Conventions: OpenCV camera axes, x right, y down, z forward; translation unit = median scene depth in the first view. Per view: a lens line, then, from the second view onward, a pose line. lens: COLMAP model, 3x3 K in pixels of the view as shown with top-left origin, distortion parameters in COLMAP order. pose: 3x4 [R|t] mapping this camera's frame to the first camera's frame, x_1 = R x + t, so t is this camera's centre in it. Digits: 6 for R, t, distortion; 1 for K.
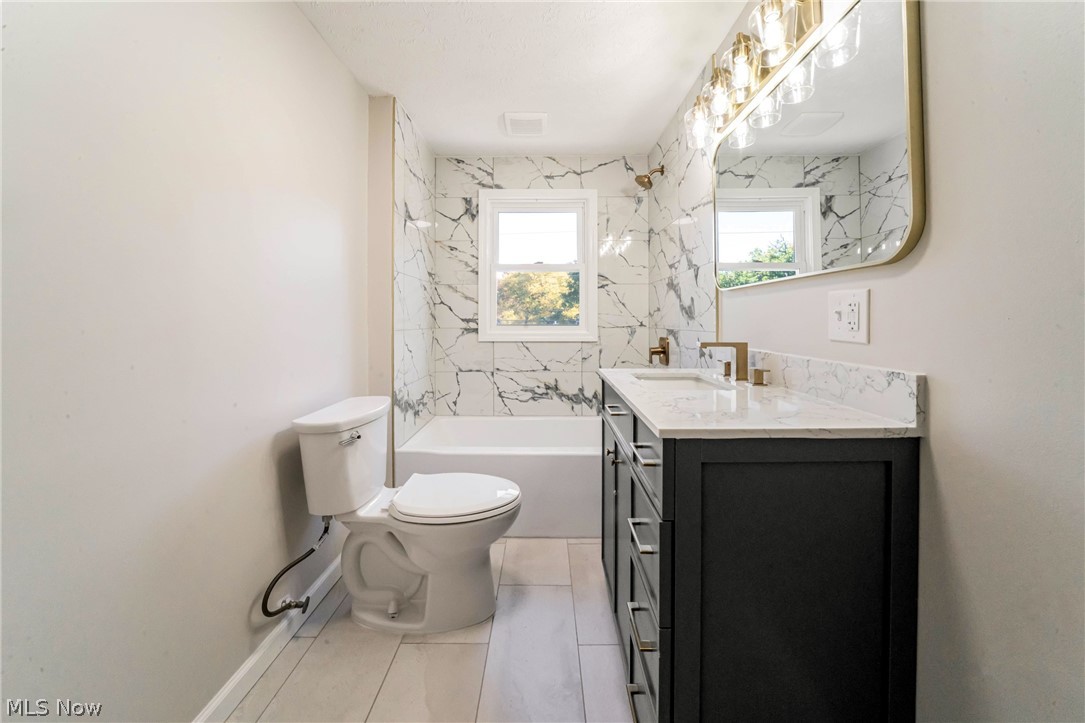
lens RADIAL K [[387.3, 0, 543.9], [0, 387.3, 304.8], [0, 0, 1]] dist [0.000422, 0.000063]
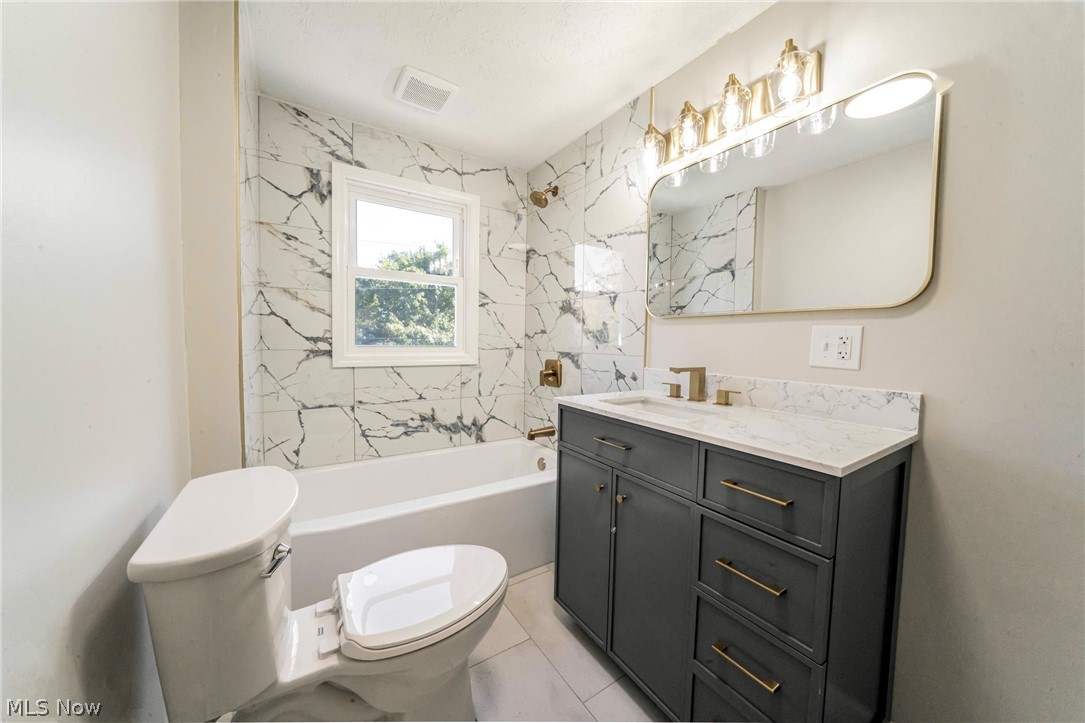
lens RADIAL K [[372.0, 0, 531.6], [0, 372.0, 348.4], [0, 0, 1]] dist [-0.008452, 0.000209]
pose [[0.843547, 0.002633, 0.537049, -0.230647], [-0.038883, 0.997663, 0.056182, 0.001859], [-0.535647, -0.068274, 0.841678, 0.187226]]
